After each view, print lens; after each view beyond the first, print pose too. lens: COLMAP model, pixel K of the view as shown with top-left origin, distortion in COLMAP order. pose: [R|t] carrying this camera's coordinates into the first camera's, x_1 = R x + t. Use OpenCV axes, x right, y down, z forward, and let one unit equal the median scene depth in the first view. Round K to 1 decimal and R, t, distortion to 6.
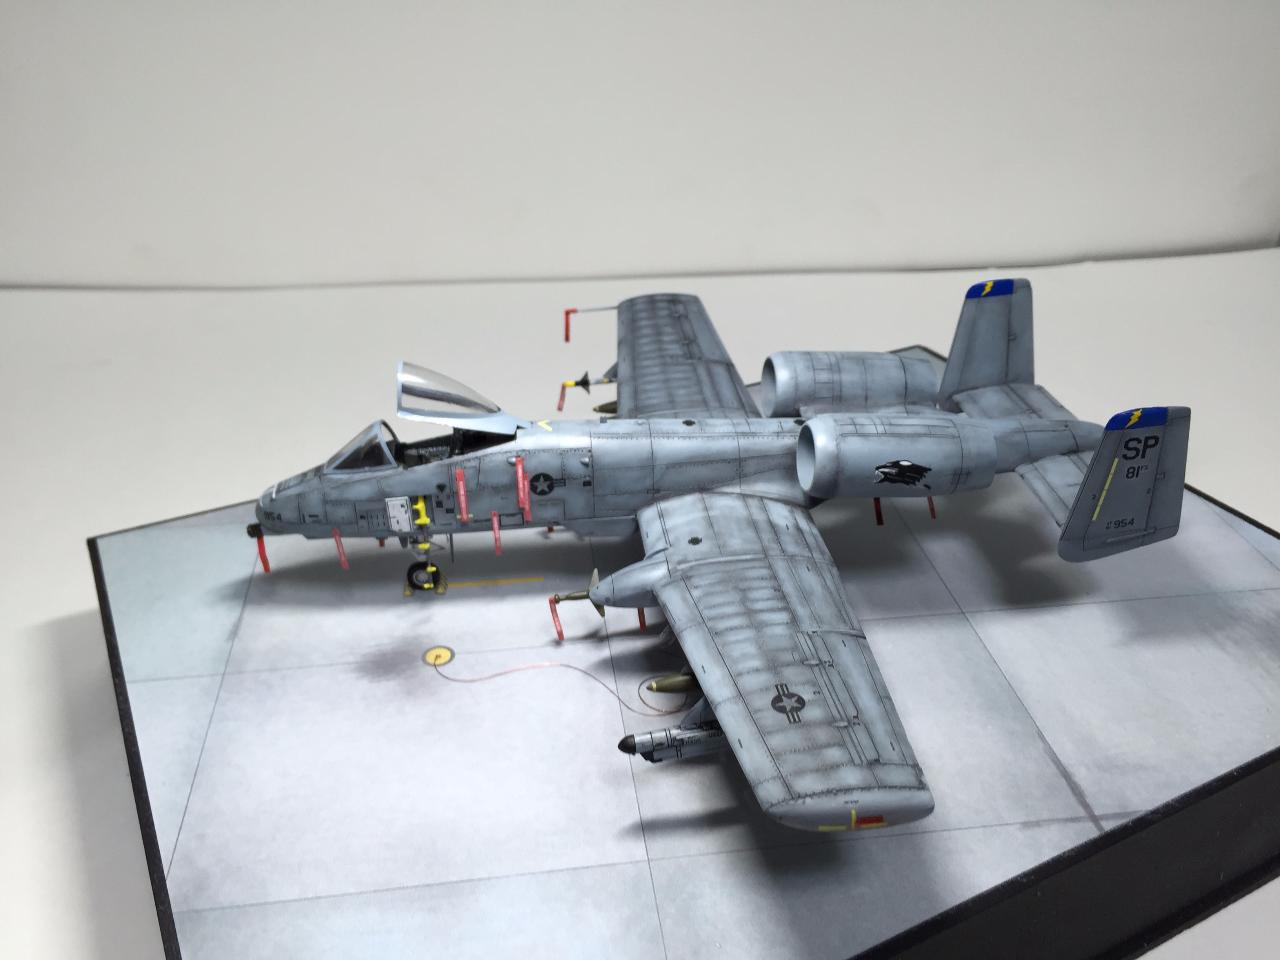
lens RADIAL K [[1120.6, 0, 640.0], [0, 1120.6, 480.0], [0, 0, 1]] dist [0.070848, -0.125837]
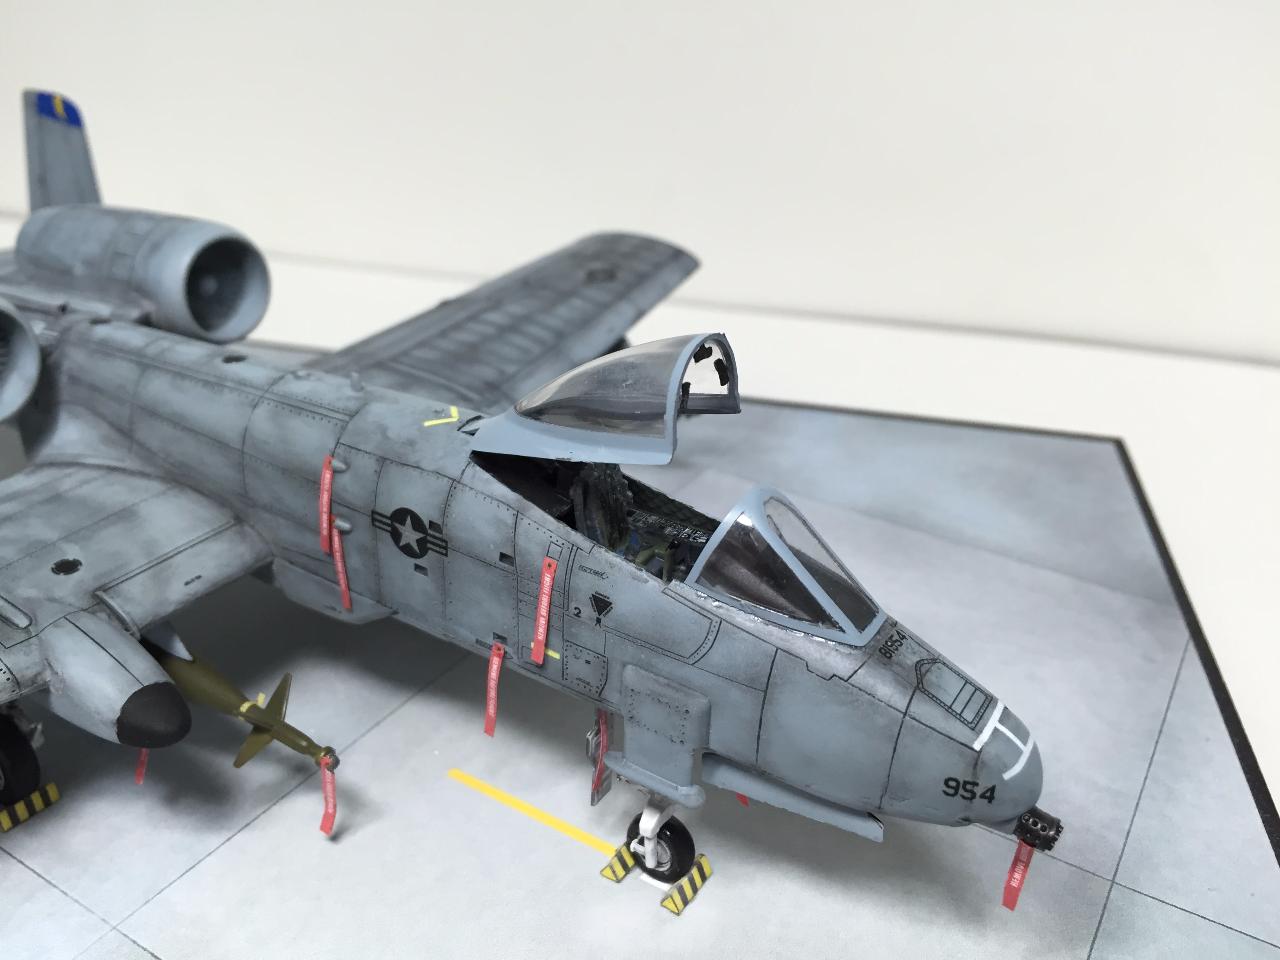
lens RADIAL K [[1131.7, 0, 635.9], [0, 1131.7, 479.6], [0, 0, 1]] dist [0.070632, -0.137109]
pose [[-0.774809, -0.318409, 0.546157, -0.422031], [0.280094, 0.601594, 0.748086, -0.374204], [-0.566762, 0.732599, -0.376936, 1.171925]]
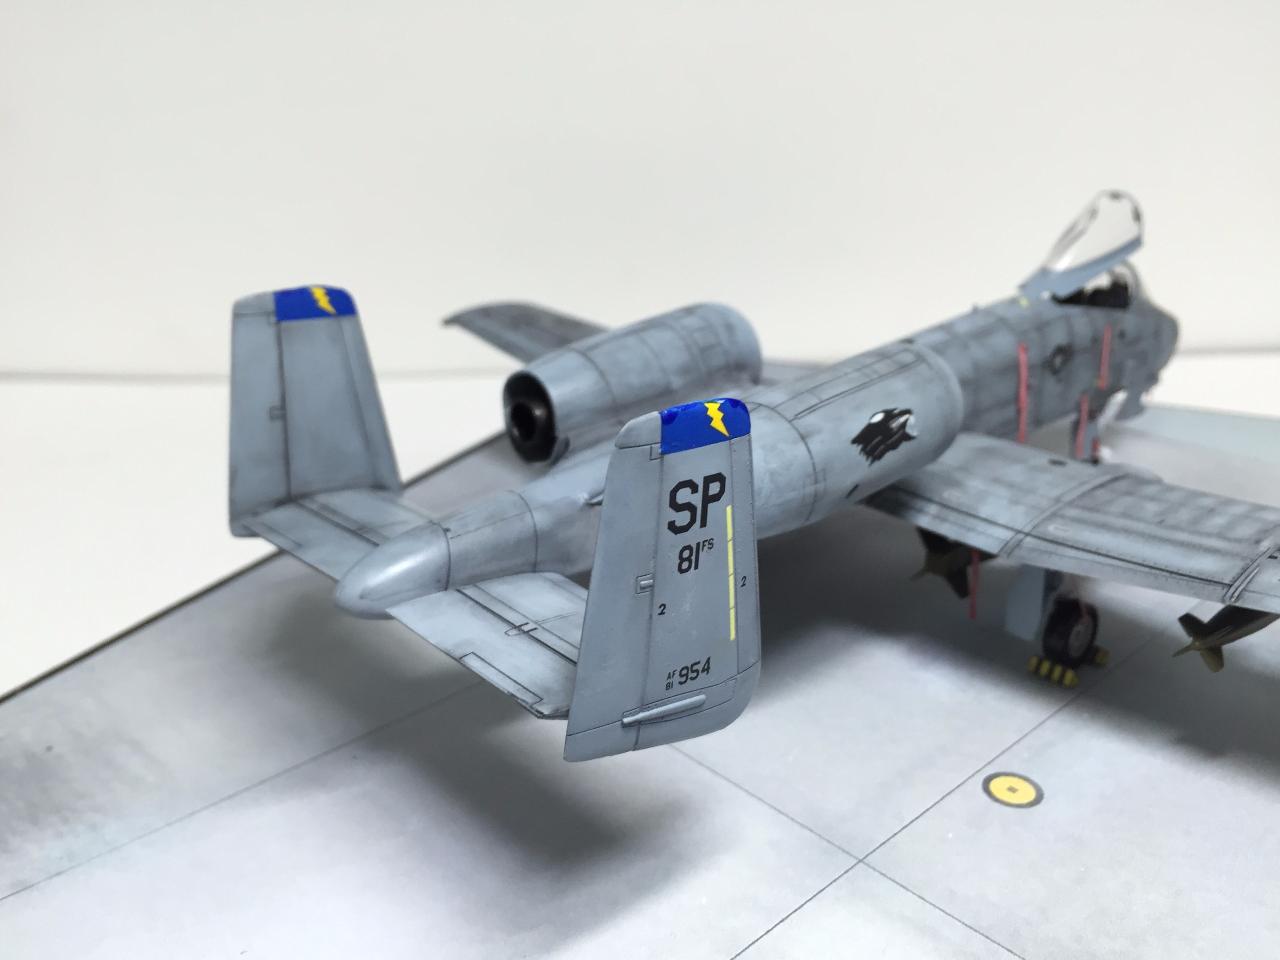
lens RADIAL K [[1142.3, 0, 639.0], [0, 1142.3, 476.0], [0, 0, 1]] dist [0.075084, -0.154362]
pose [[-0.814240, 0.218613, -0.537793, 0.612424], [-0.278360, 0.665922, 0.692145, -0.466379], [0.509439, 0.713272, -0.481367, 1.368261]]
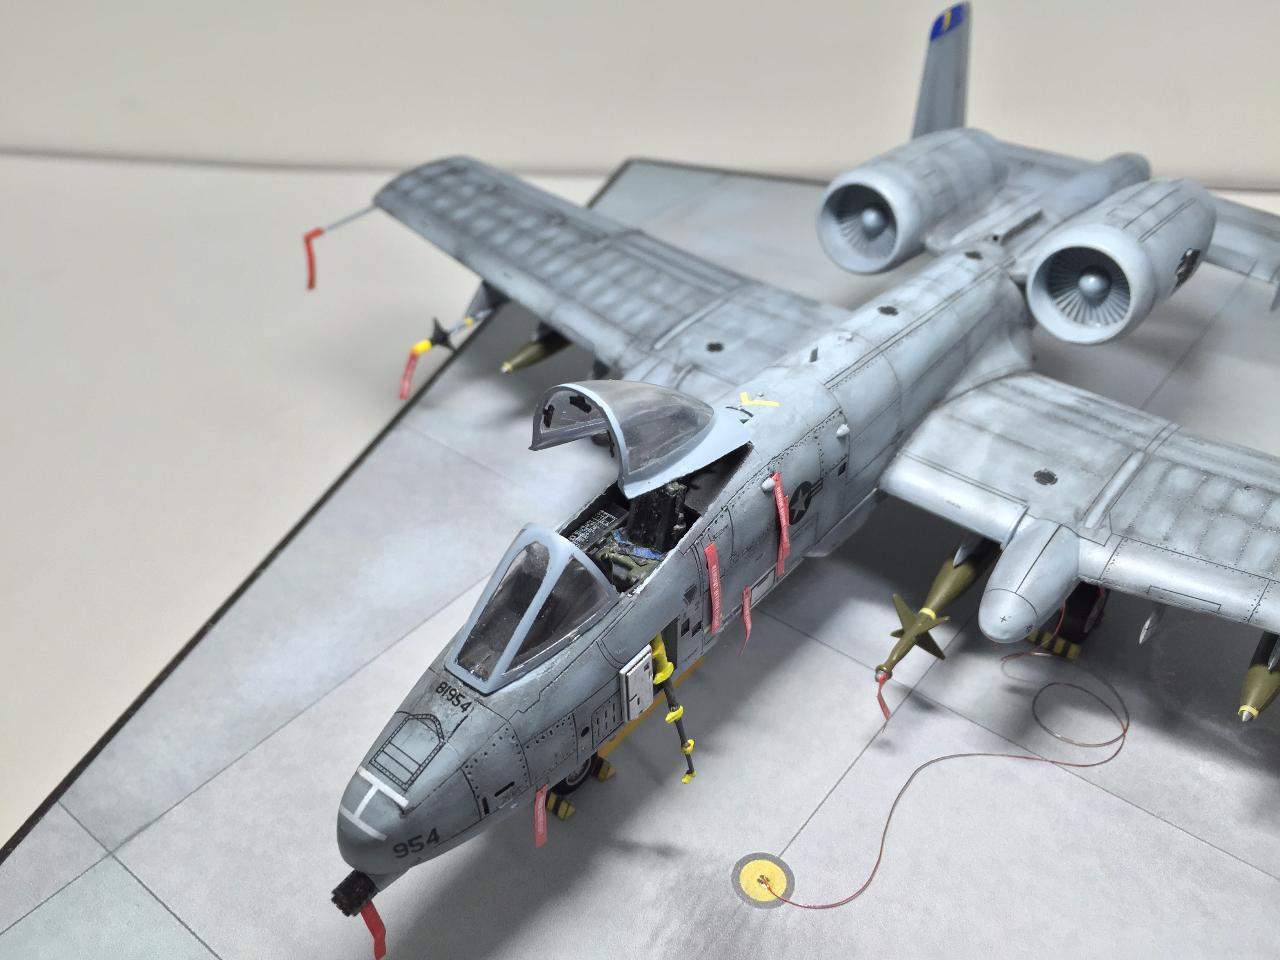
lens RADIAL K [[1131.7, 0, 635.9], [0, 1131.7, 479.6], [0, 0, 1]] dist [0.070632, -0.137109]
pose [[0.720116, -0.414057, 0.556768, -0.449994], [0.340767, 0.910037, 0.236033, -0.164946], [-0.604410, 0.019757, 0.796428, 0.612081]]
